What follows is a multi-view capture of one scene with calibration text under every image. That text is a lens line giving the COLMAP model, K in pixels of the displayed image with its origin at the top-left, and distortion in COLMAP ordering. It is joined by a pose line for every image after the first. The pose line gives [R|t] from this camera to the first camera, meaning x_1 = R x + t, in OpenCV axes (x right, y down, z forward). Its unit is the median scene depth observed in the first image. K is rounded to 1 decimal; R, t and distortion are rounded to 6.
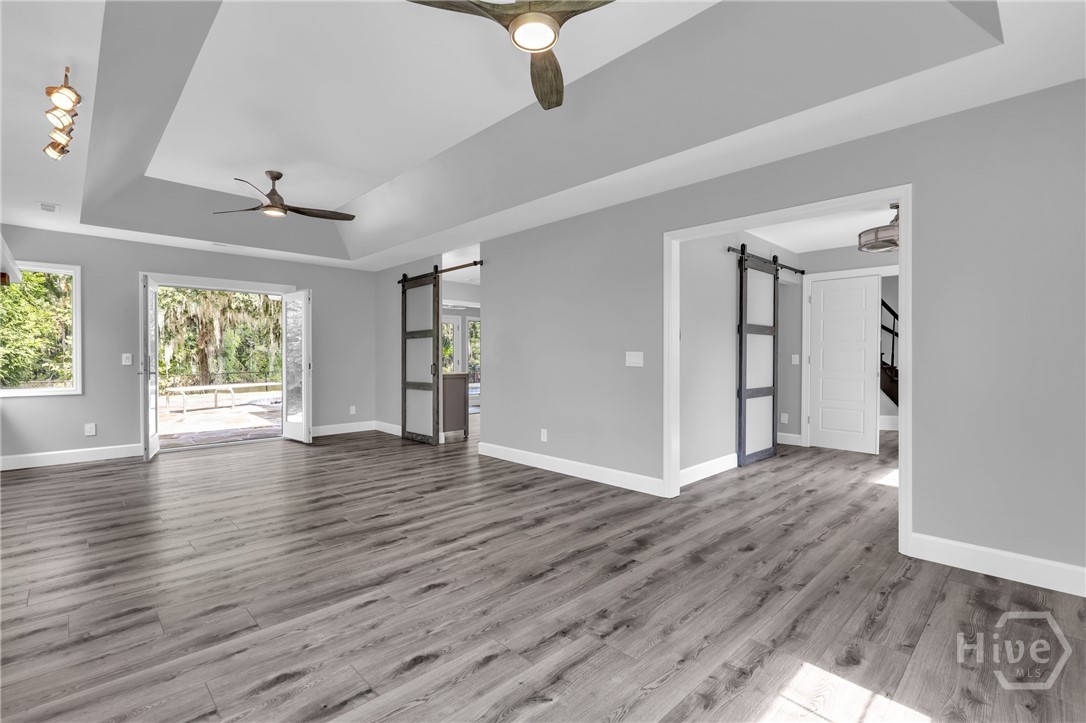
lens RADIAL K [[495.6, 0, 543.9], [0, 495.6, 359.5], [0, 0, 1]] dist [-0.001161, -0.000022]
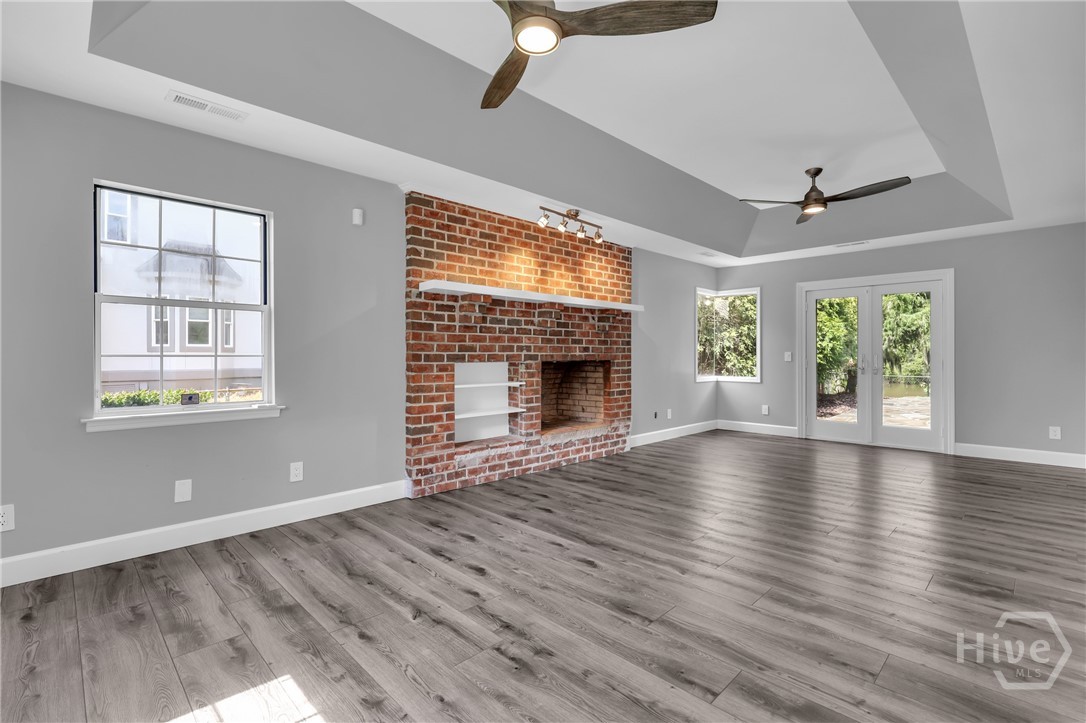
lens RADIAL K [[495.6, 0, 543.8], [0, 495.6, 357.8], [0, 0, 1]] dist [-0.001161, -0.000022]
pose [[0.007940, 0.005653, -0.999952, 0.925613], [-0.005339, 0.999970, 0.005611, -0.003834], [0.999954, 0.005295, 0.007970, 0.936894]]
